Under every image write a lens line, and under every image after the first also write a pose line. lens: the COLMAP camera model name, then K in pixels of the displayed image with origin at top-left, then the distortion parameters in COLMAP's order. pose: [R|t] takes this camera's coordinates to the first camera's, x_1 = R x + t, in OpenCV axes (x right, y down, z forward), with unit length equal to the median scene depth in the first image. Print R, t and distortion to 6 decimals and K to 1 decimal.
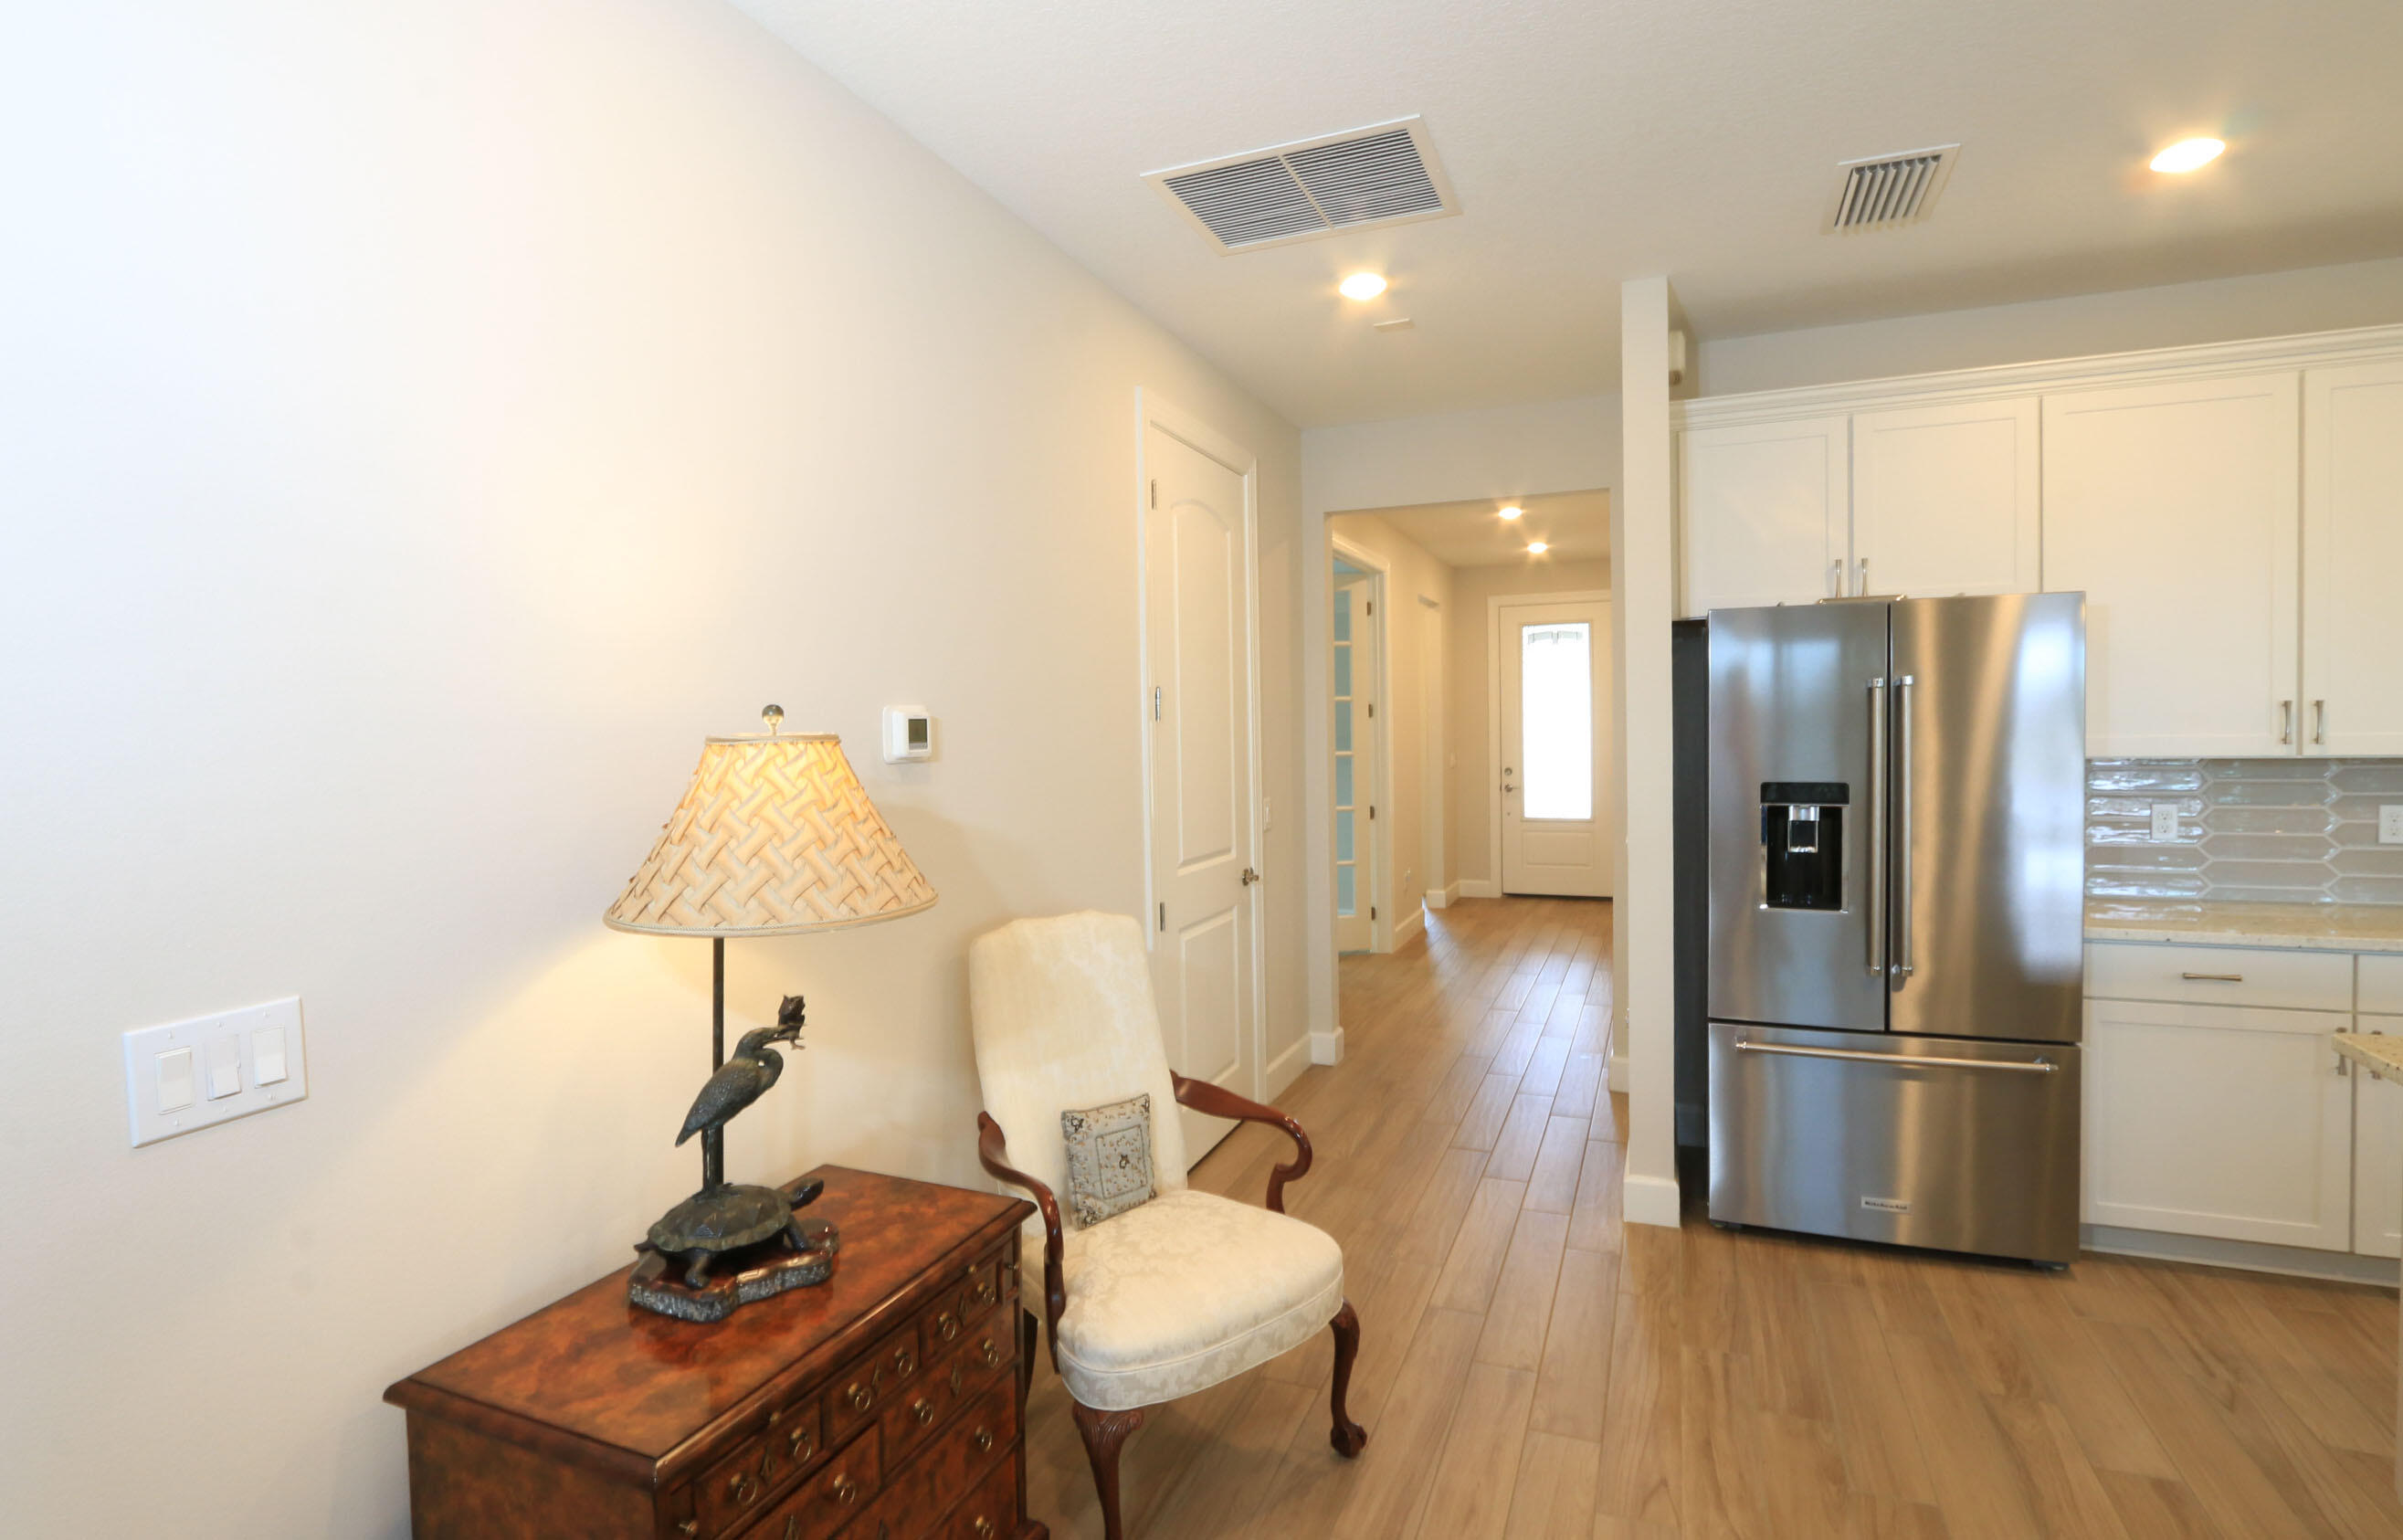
lens RADIAL K [[1135.7, 0, 1192.5], [0, 1135.7, 767.9], [0, 0, 1]] dist [-0.021579, 0.001678]
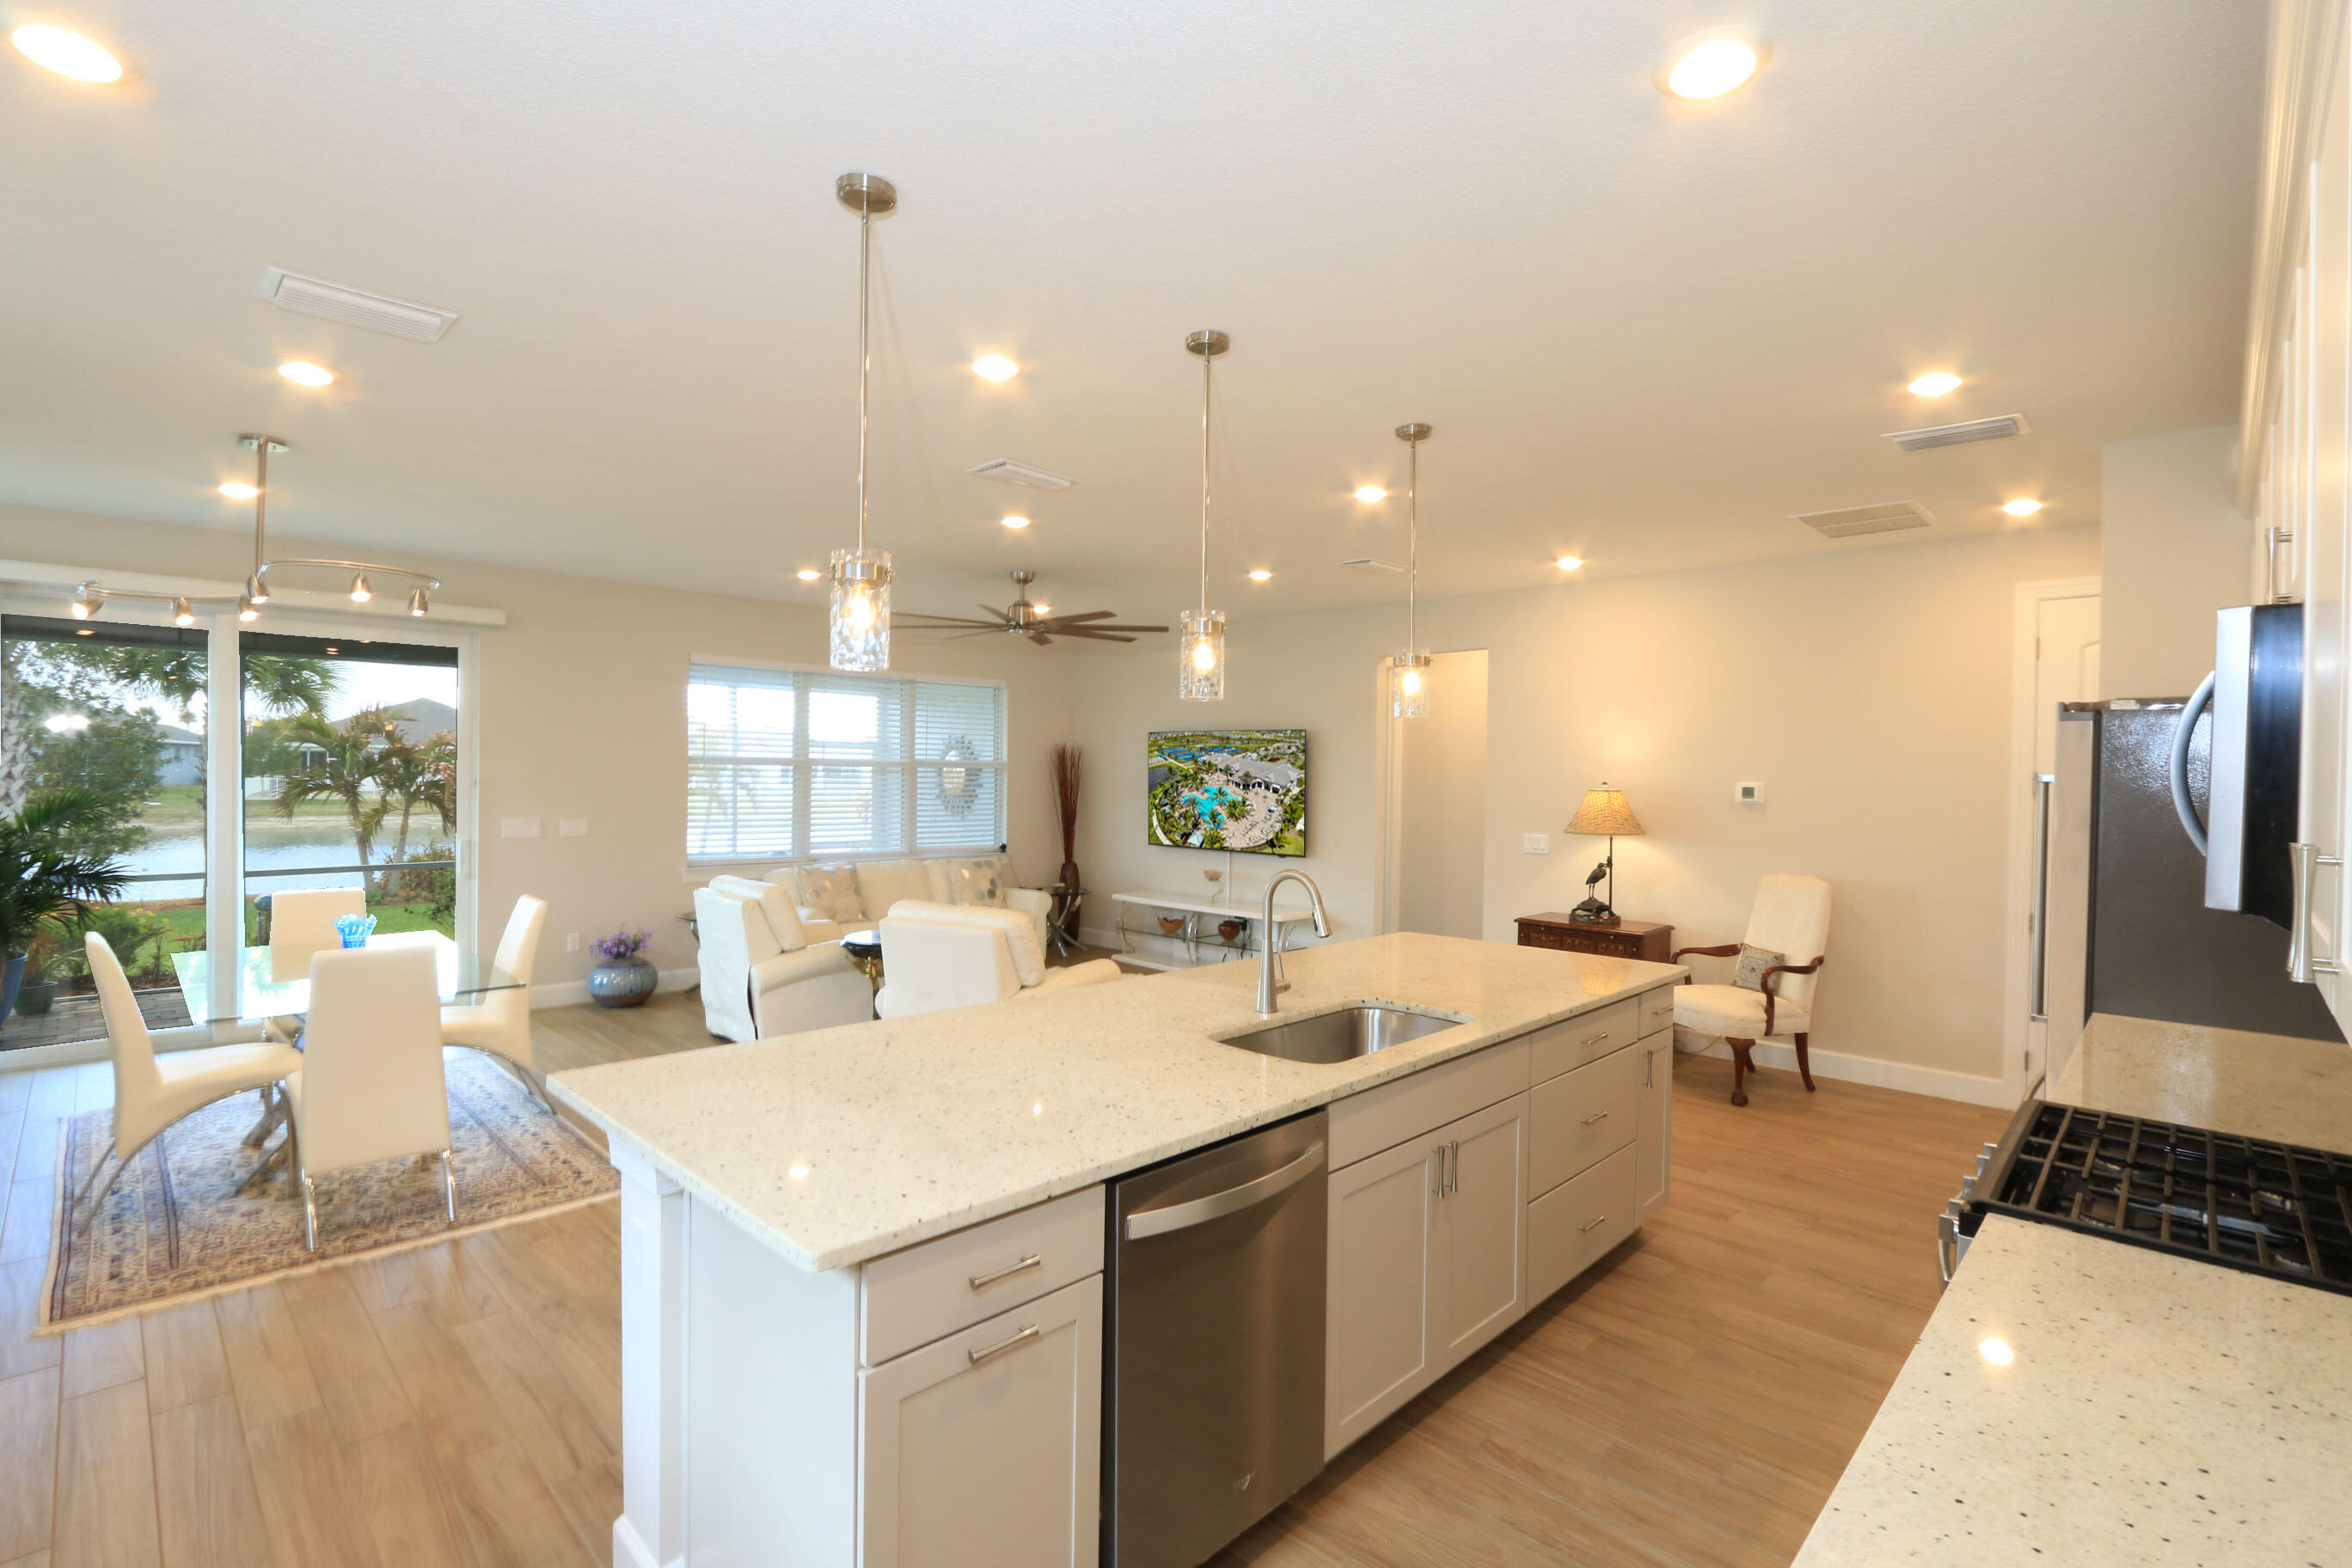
lens RADIAL K [[1078.2, 0, 1182.3], [0, 1078.2, 786.0], [0, 0, 1]] dist [-0.025947, 0.005700]
pose [[-0.371969, 0.024635, -0.927918, 1.925000], [-0.041900, 0.998183, 0.043297, -0.072175], [0.927299, 0.054985, -0.370261, 0.528831]]
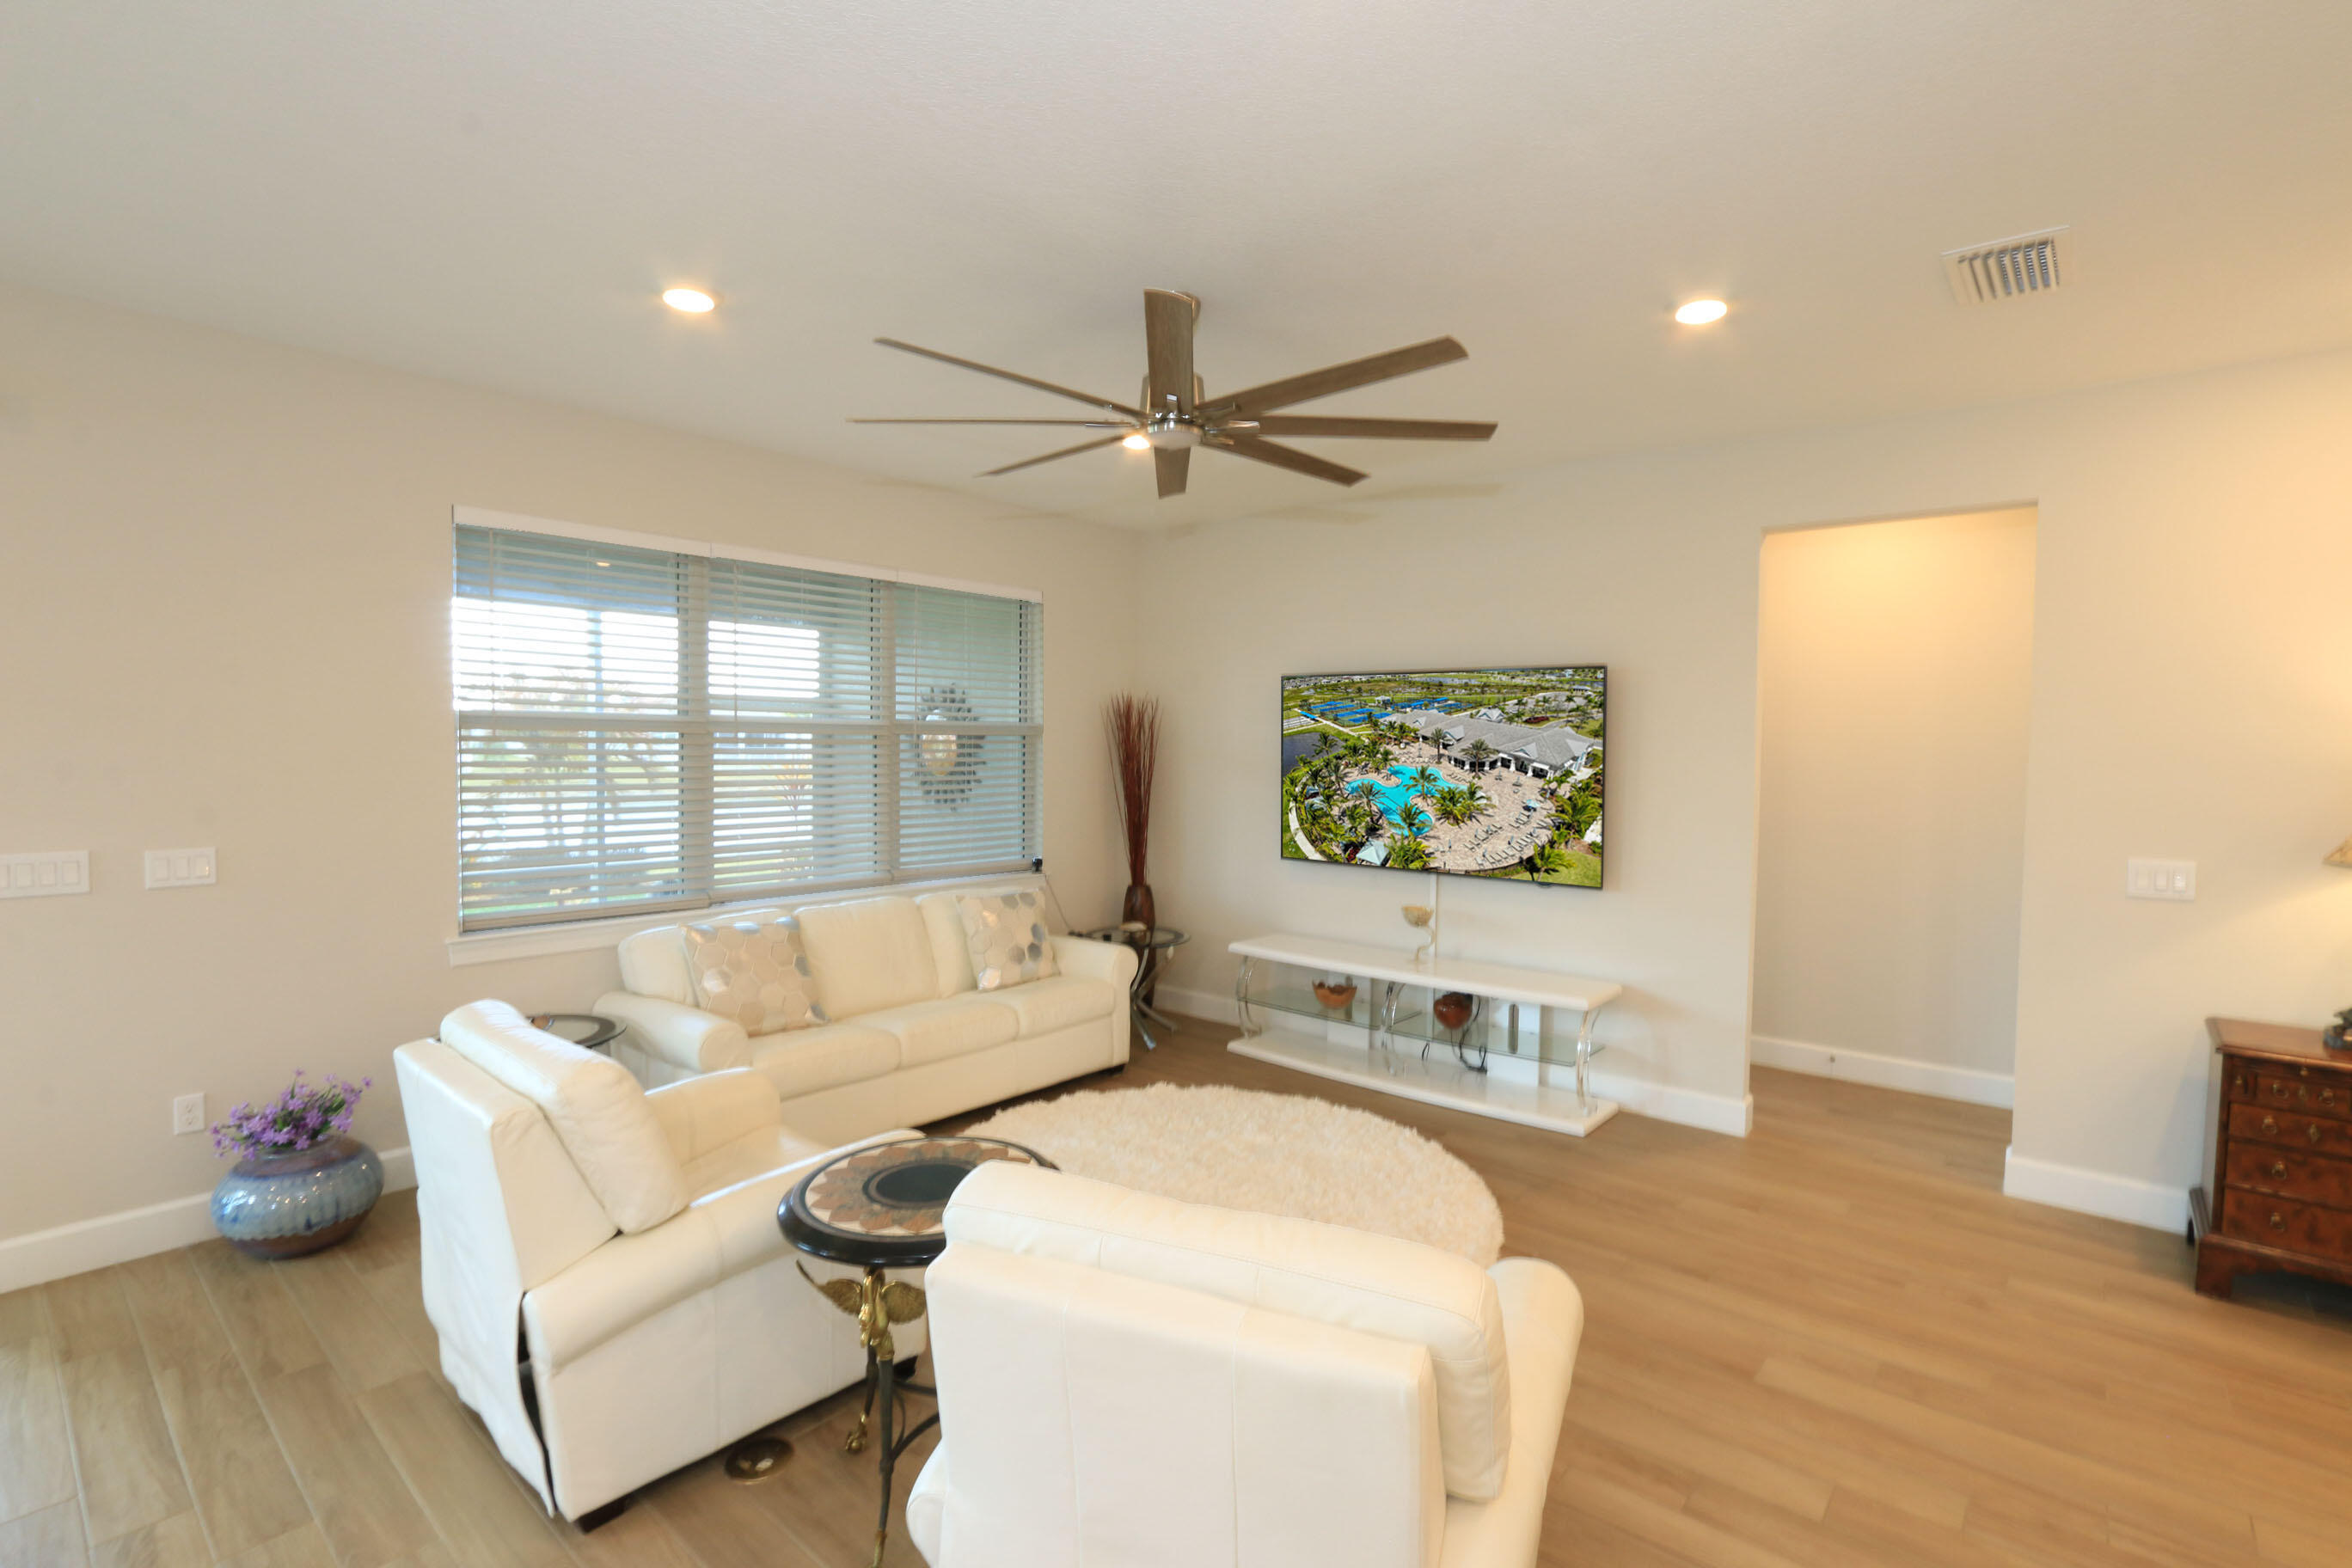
lens RADIAL K [[1078.2, 0, 1189.6], [0, 1078.2, 786.0], [0, 0, 1]] dist [-0.025947, 0.005700]
pose [[-0.309591, 0.054587, -0.949302, 1.000327], [-0.040645, 0.996679, 0.070567, -0.026247], [0.950001, 0.060431, -0.306344, -0.228876]]
